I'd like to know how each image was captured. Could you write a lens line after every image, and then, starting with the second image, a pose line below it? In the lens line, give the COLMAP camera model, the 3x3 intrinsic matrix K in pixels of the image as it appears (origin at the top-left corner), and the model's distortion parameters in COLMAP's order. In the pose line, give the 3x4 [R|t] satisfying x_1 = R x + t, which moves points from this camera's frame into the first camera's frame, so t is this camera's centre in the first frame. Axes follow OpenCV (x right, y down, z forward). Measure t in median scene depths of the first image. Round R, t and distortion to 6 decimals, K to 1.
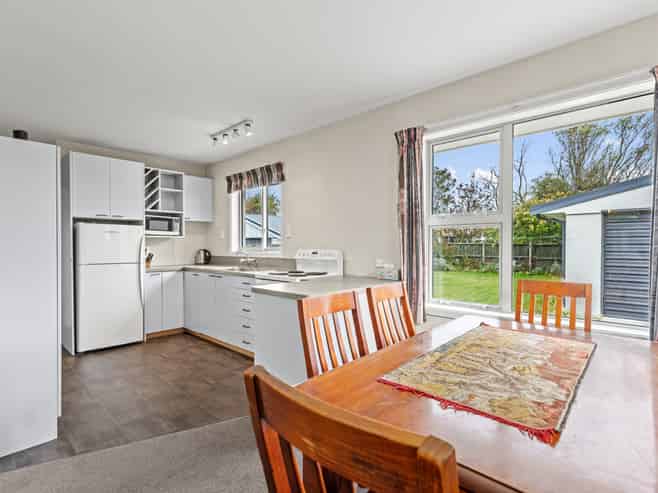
lens RADIAL K [[329.7, 0, 329.0], [0, 329.7, 246.5], [0, 0, 1]] dist [0.011622, 0.000065]
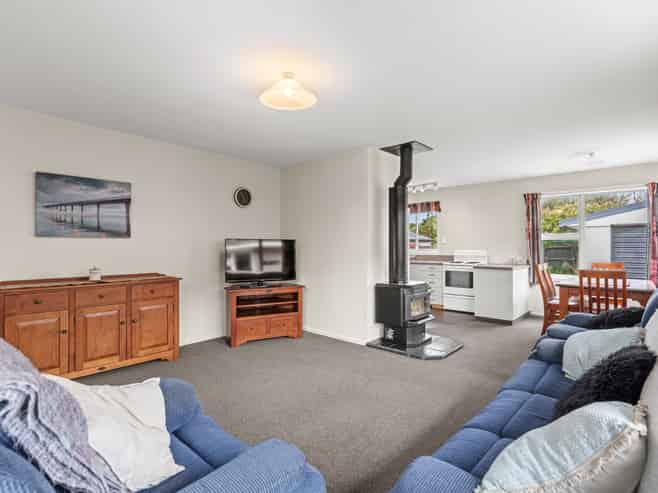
lens RADIAL K [[335.4, 0, 329.0], [0, 335.4, 246.5], [0, 0, 1]] dist [0.003074, 0.000461]
pose [[0.999859, 0.000033, 0.016773, -0.706554], [0.000115, 0.999961, -0.008796, 0.004238], [-0.016772, 0.008797, 0.999821, -0.729328]]
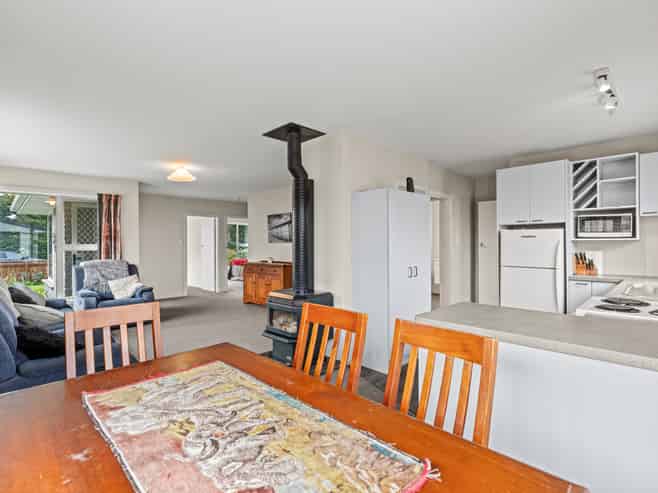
lens RADIAL K [[335.4, 0, 329.0], [0, 335.4, 246.5], [0, 0, 1]] dist [0.003074, 0.000461]
pose [[-0.029979, 0.005775, -0.999534, 0.363173], [-0.003038, 0.999978, 0.005869, -0.015710], [0.999546, 0.003213, -0.029960, 0.364445]]
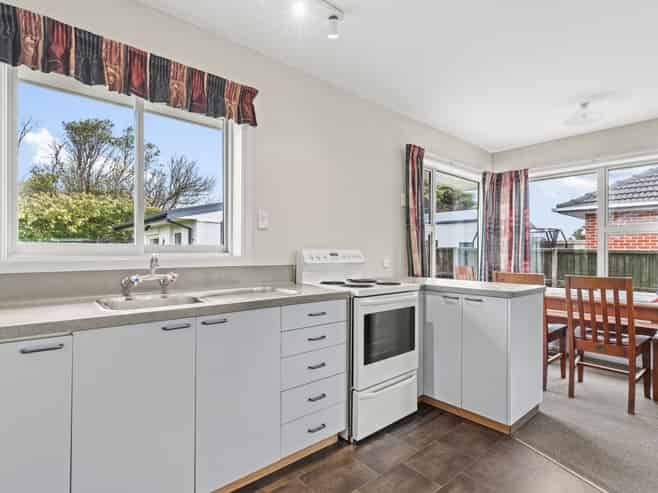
lens RADIAL K [[359.0, 0, 329.0], [0, 359.0, 246.5], [0, 0, 1]] dist [0.021734, 0.000311]
pose [[0.102862, 0.016418, 0.994560, -0.665970], [0.001649, 0.999860, -0.016677, 0.012397], [-0.994694, 0.003356, 0.102820, 0.752135]]
